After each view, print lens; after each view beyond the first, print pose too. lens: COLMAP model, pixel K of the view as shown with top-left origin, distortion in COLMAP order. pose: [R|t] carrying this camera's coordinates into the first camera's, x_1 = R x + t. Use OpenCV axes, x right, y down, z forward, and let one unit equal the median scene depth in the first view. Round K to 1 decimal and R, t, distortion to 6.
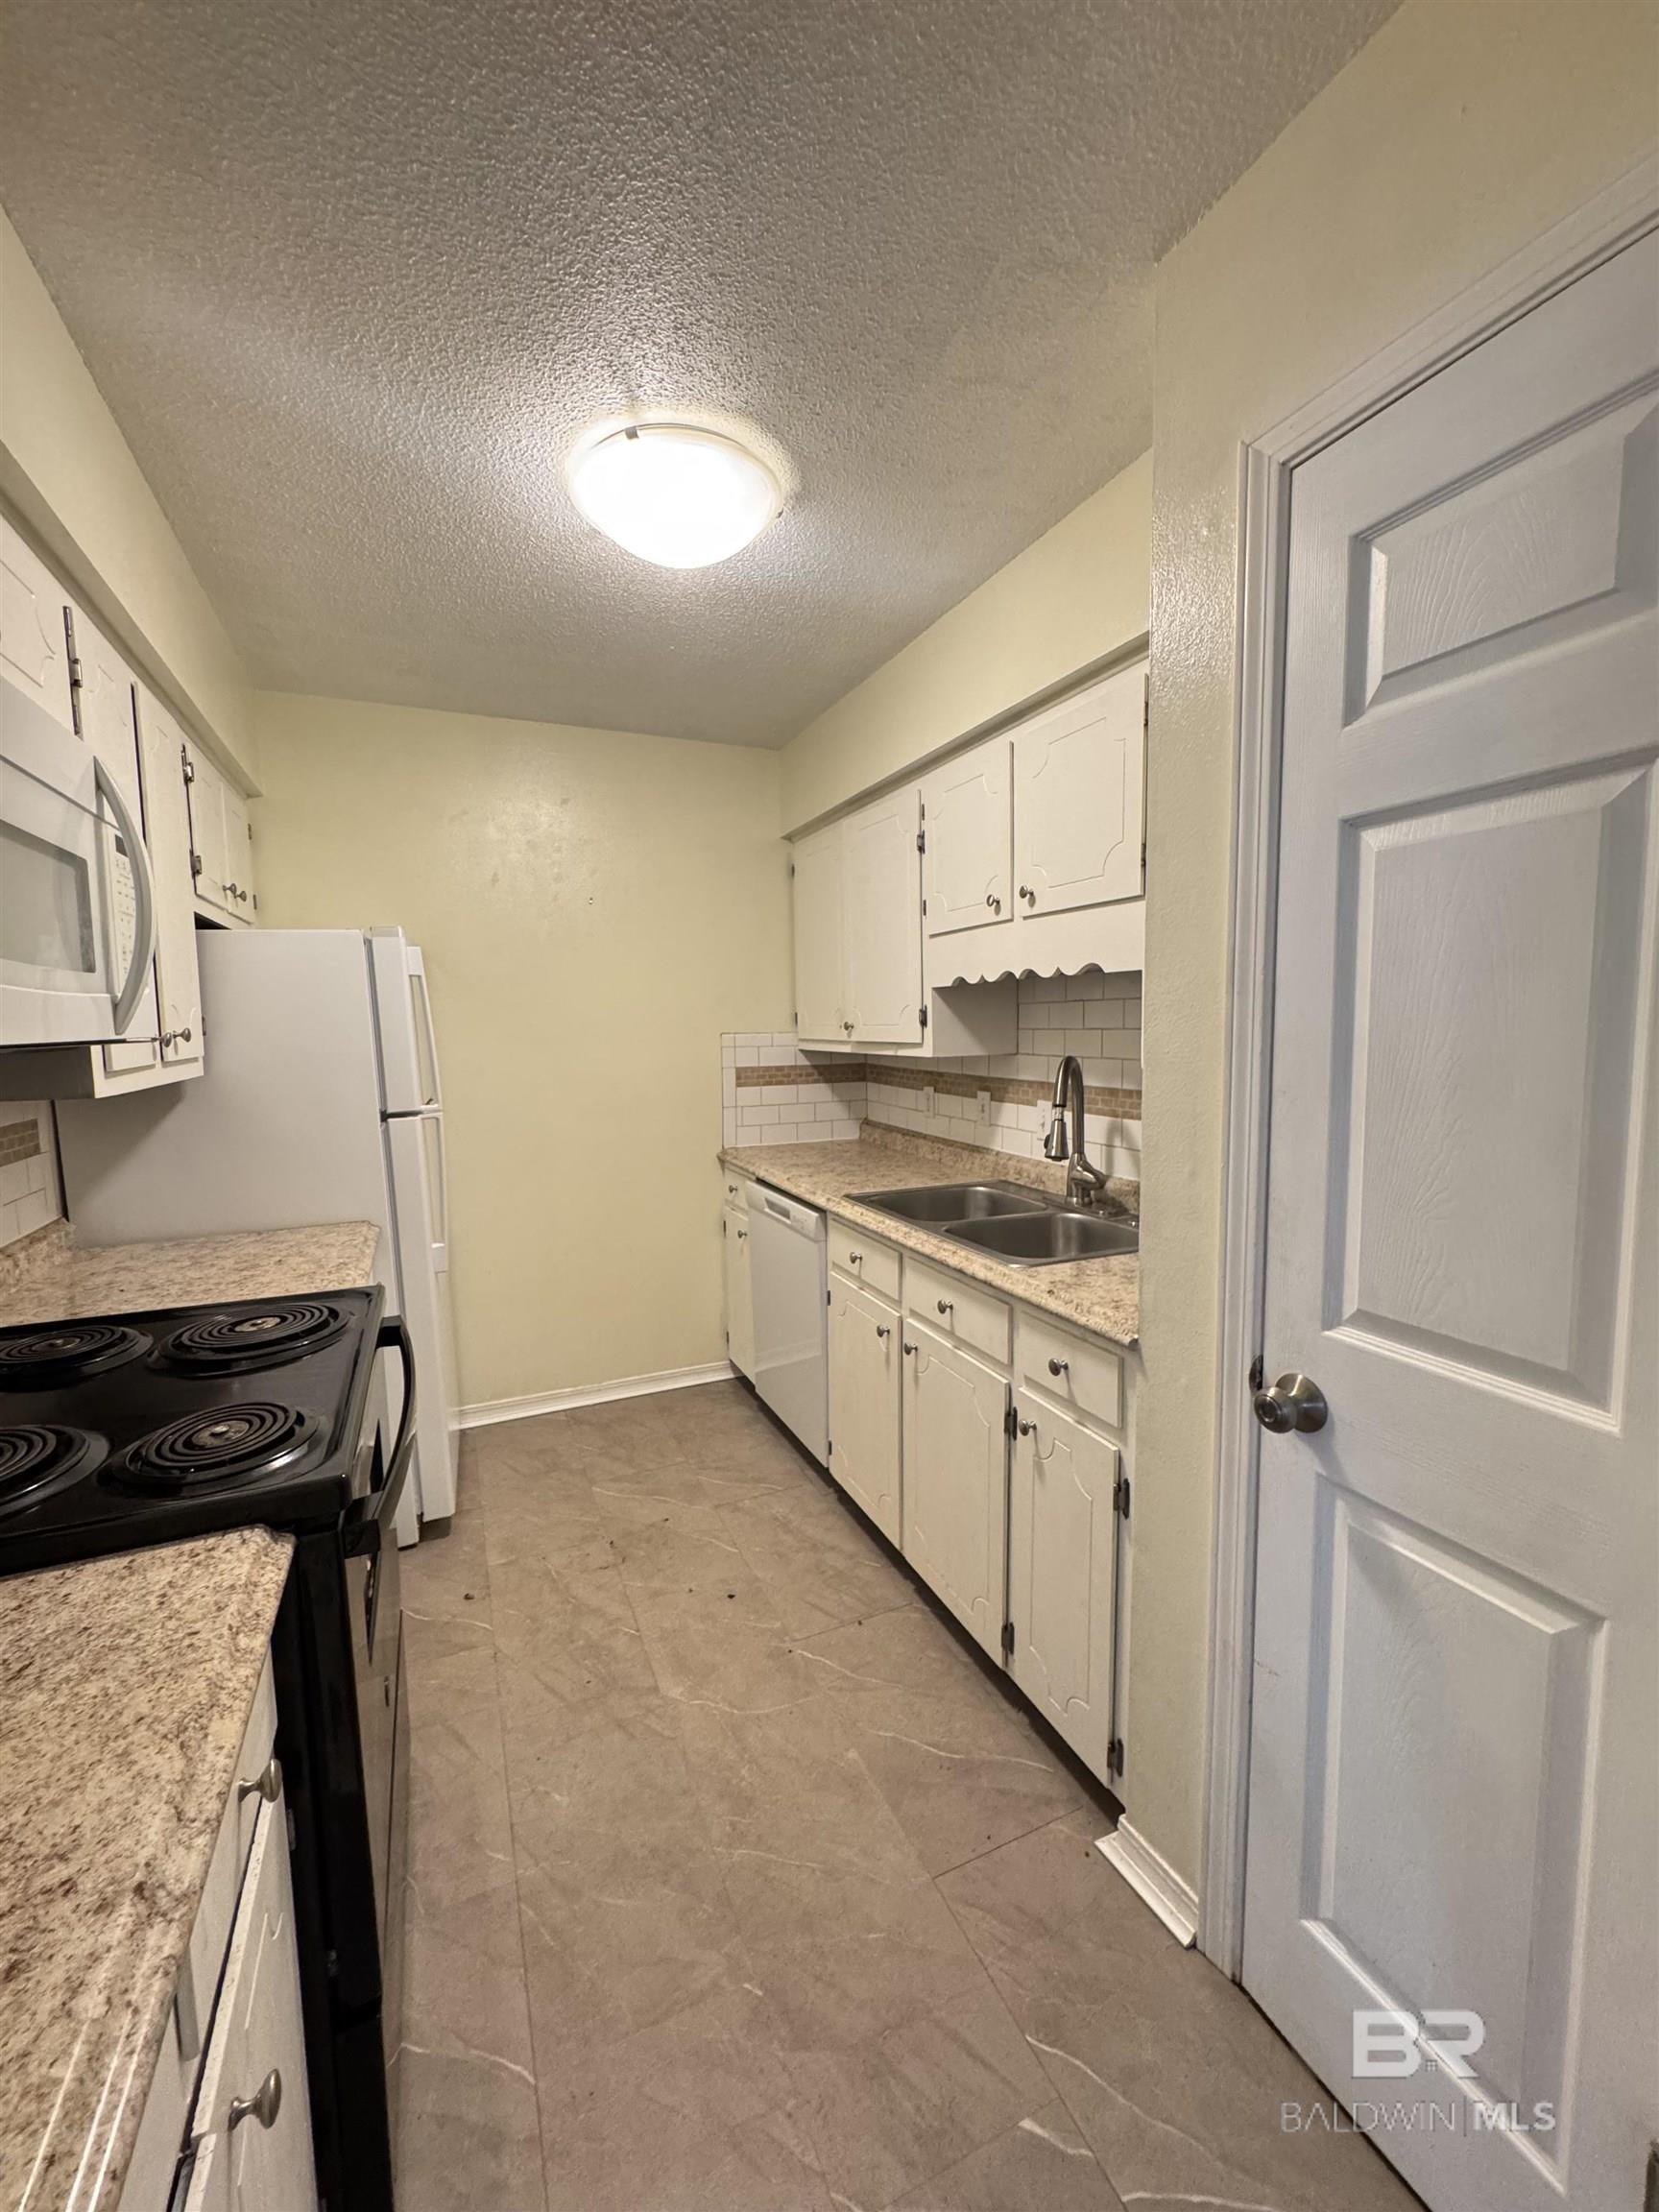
lens RADIAL K [[882.3, 0, 832.0], [0, 882.3, 1107.5], [0, 0, 1]] dist [-0.003217, 0.000264]
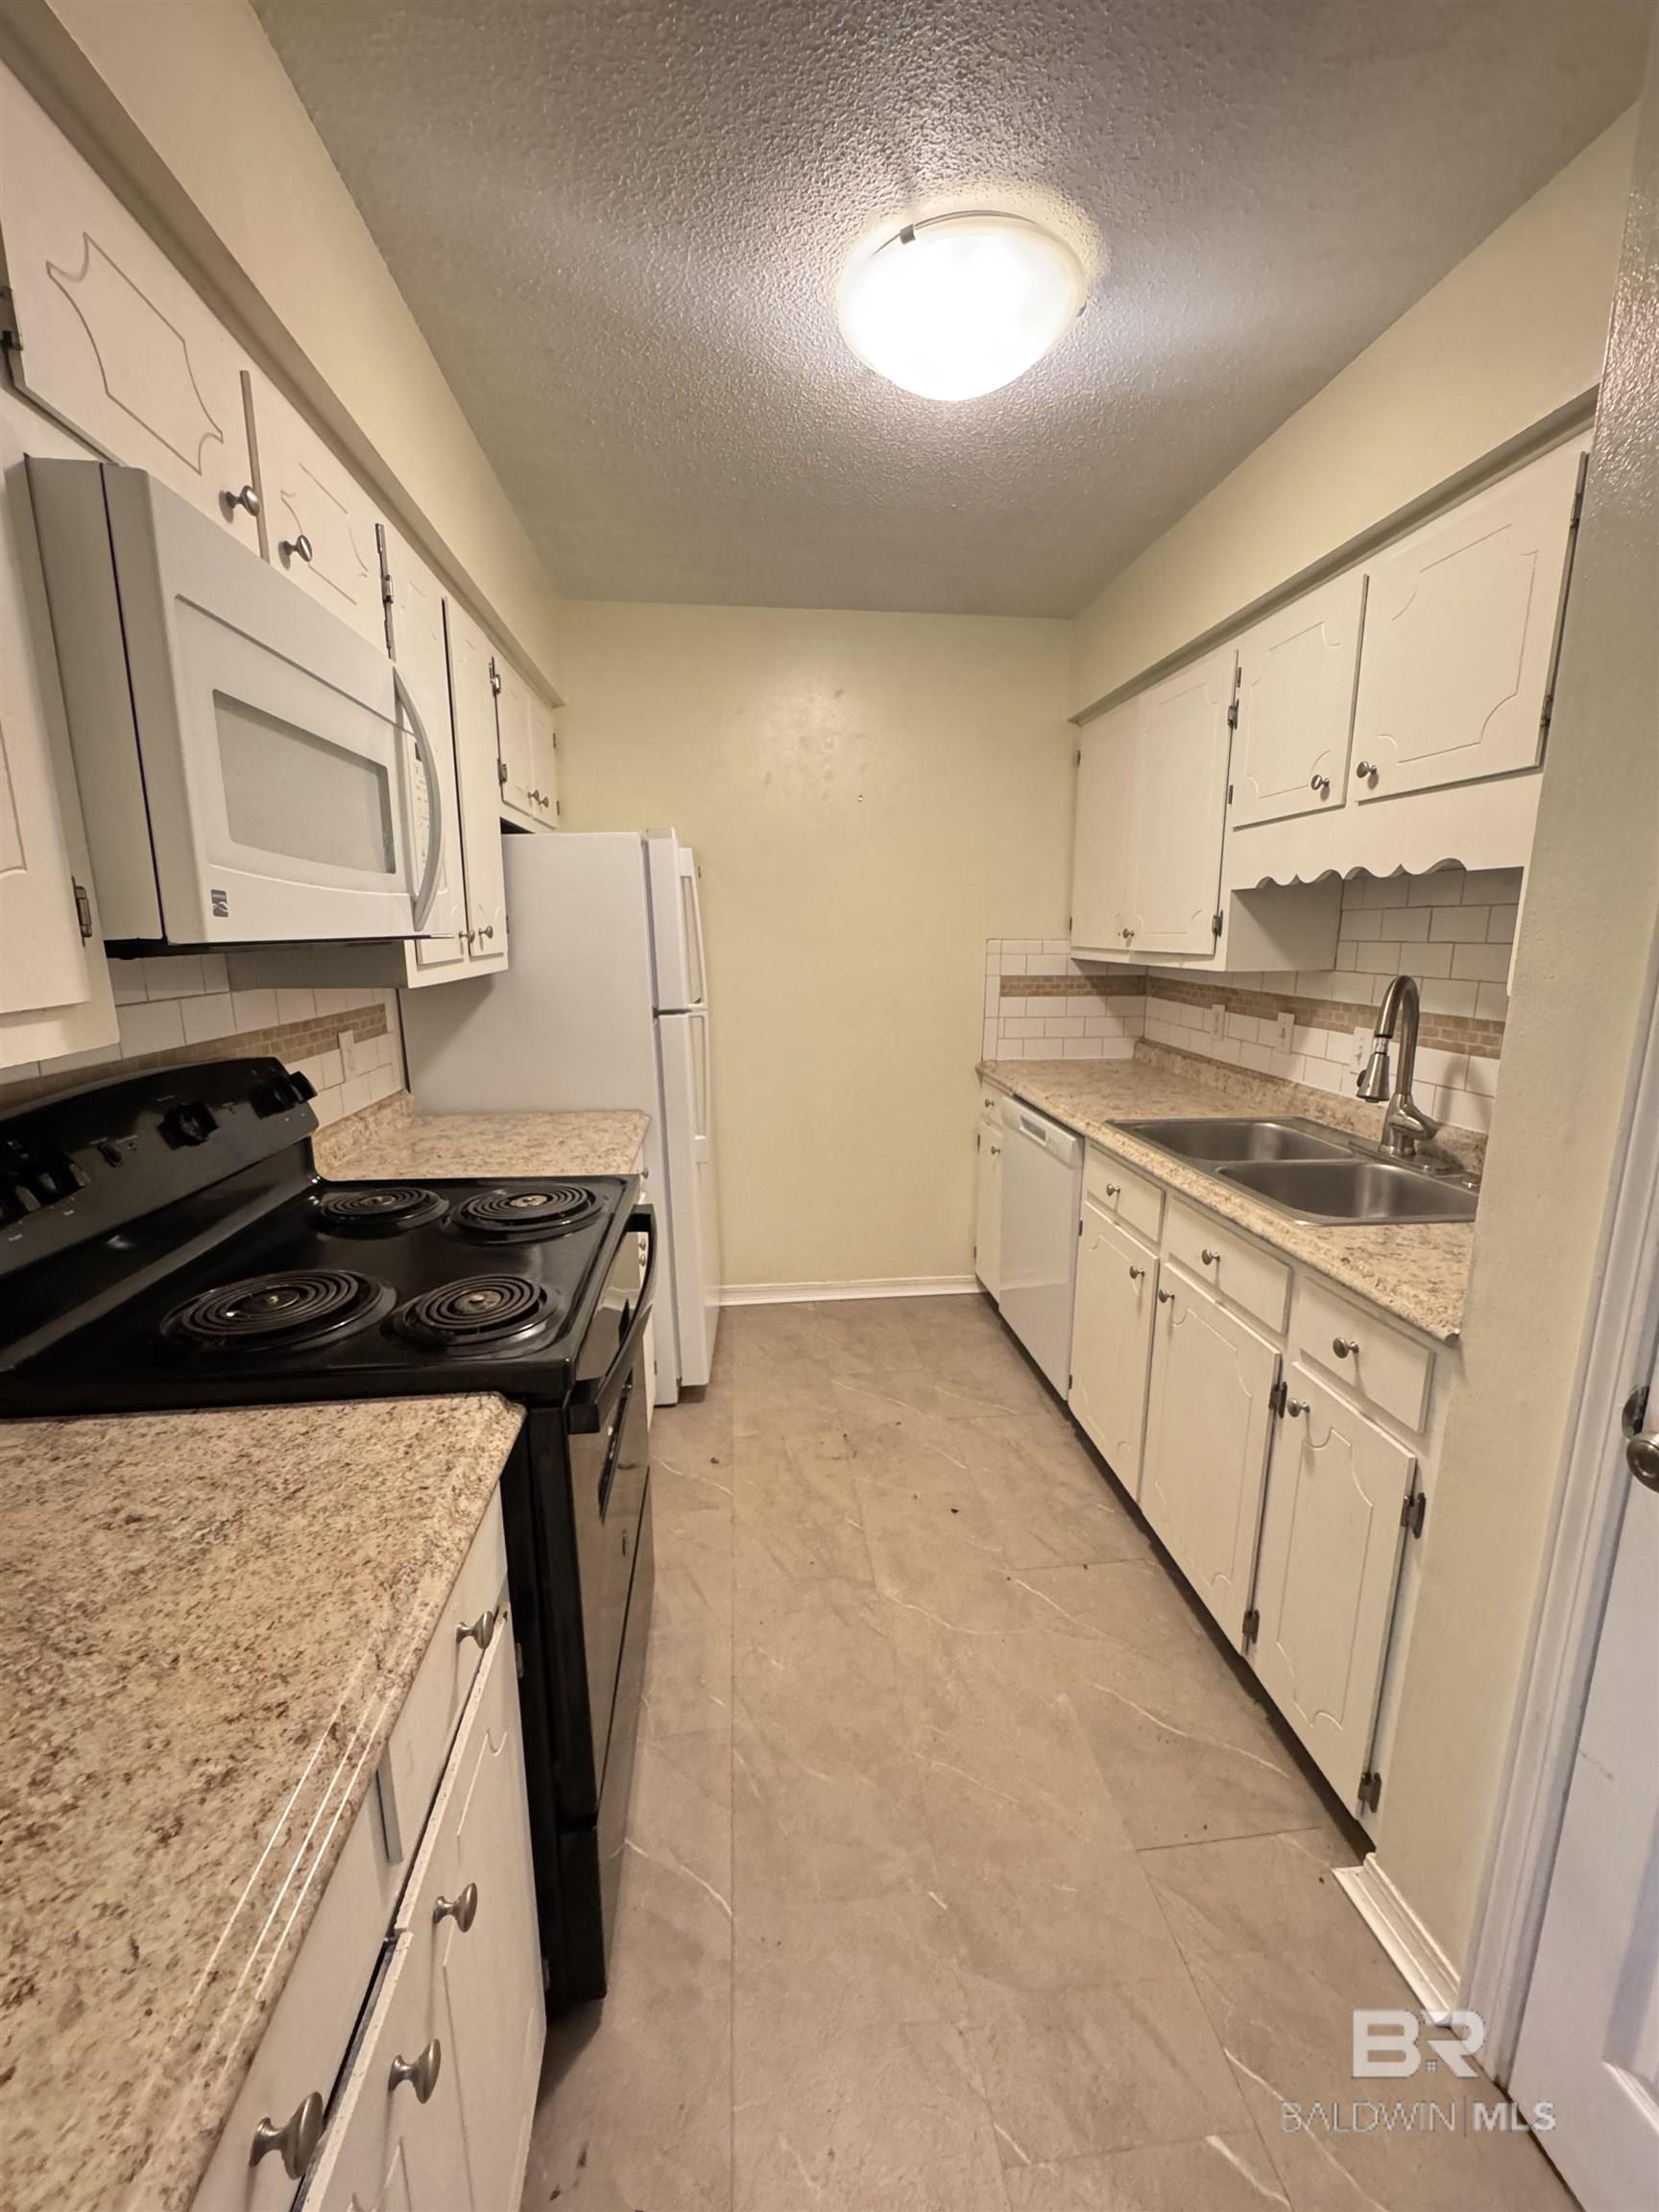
lens RADIAL K [[882.3, 0, 832.0], [0, 882.3, 1107.5], [0, 0, 1]] dist [-0.003217, 0.000264]
pose [[0.952082, 0.074919, -0.296526, 0.019087], [-0.043152, 0.992740, 0.112271, -0.007000], [0.302784, -0.094095, 0.948403, 0.064894]]
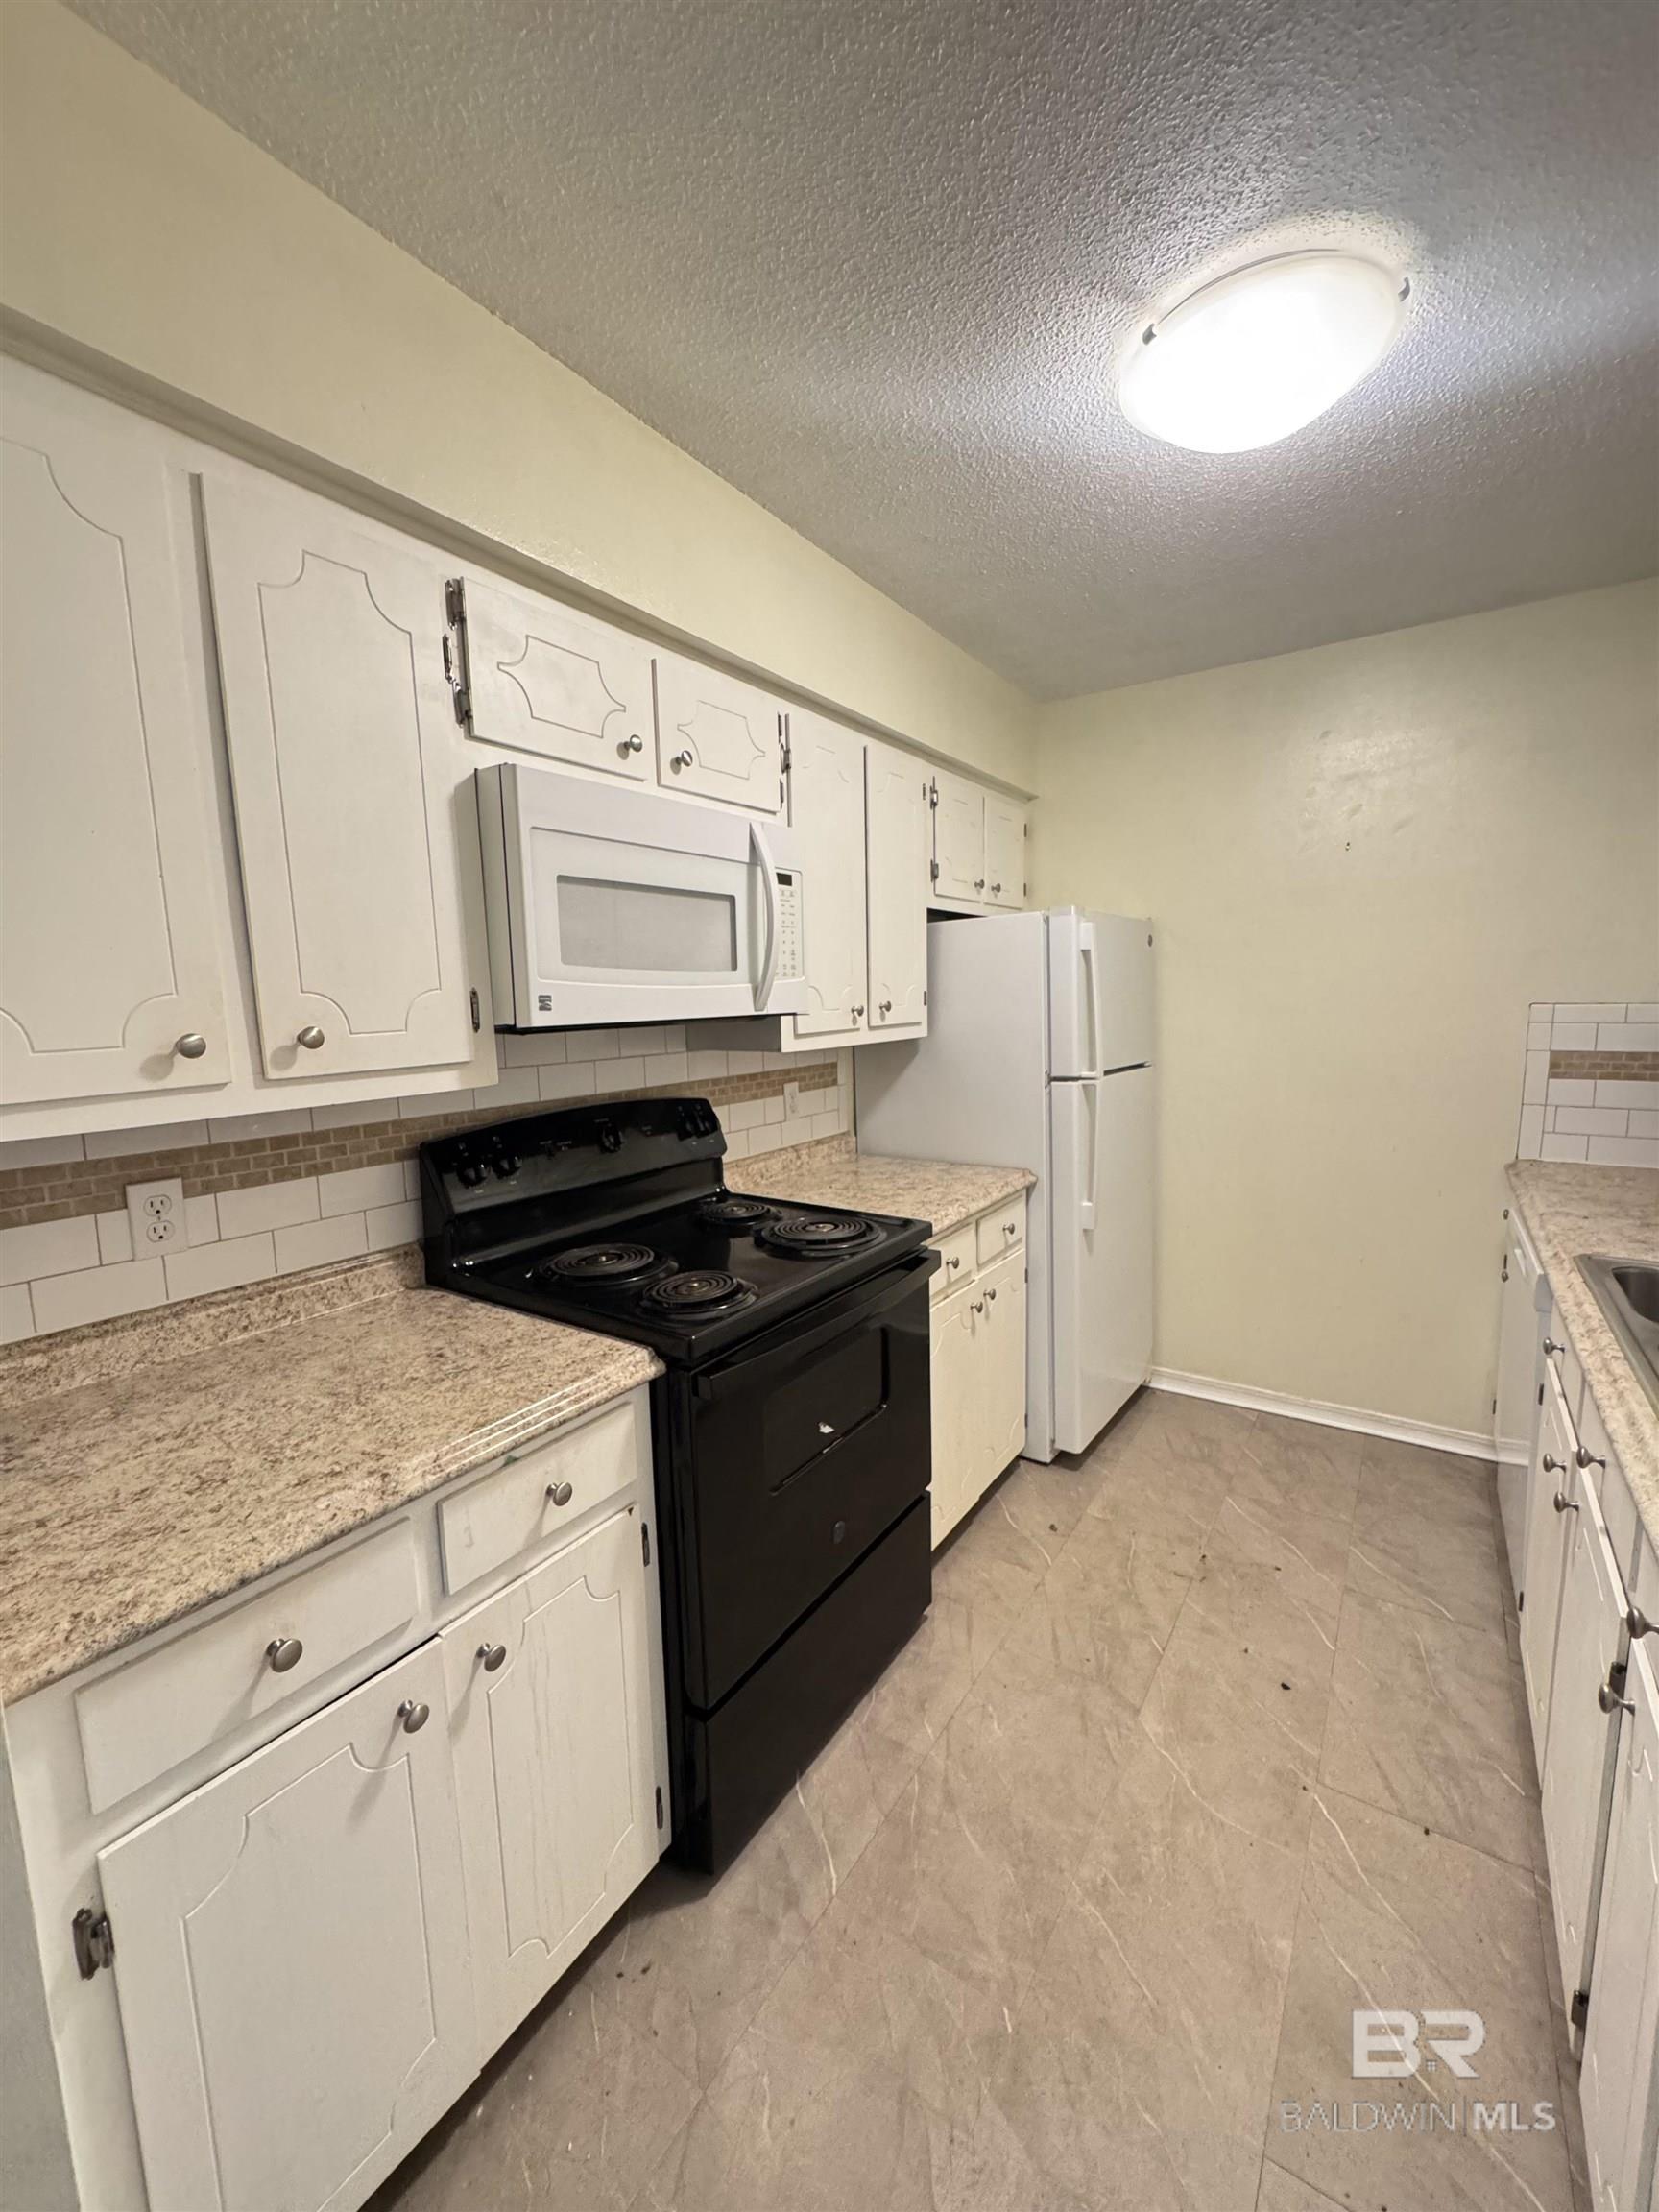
lens RADIAL K [[882.3, 0, 832.0], [0, 882.3, 1107.5], [0, 0, 1]] dist [-0.003217, 0.000264]
pose [[0.531975, 0.111166, -0.839431, 0.363825], [-0.068610, 0.993744, 0.088121, -0.043432], [0.843976, 0.010716, 0.536274, 0.224623]]
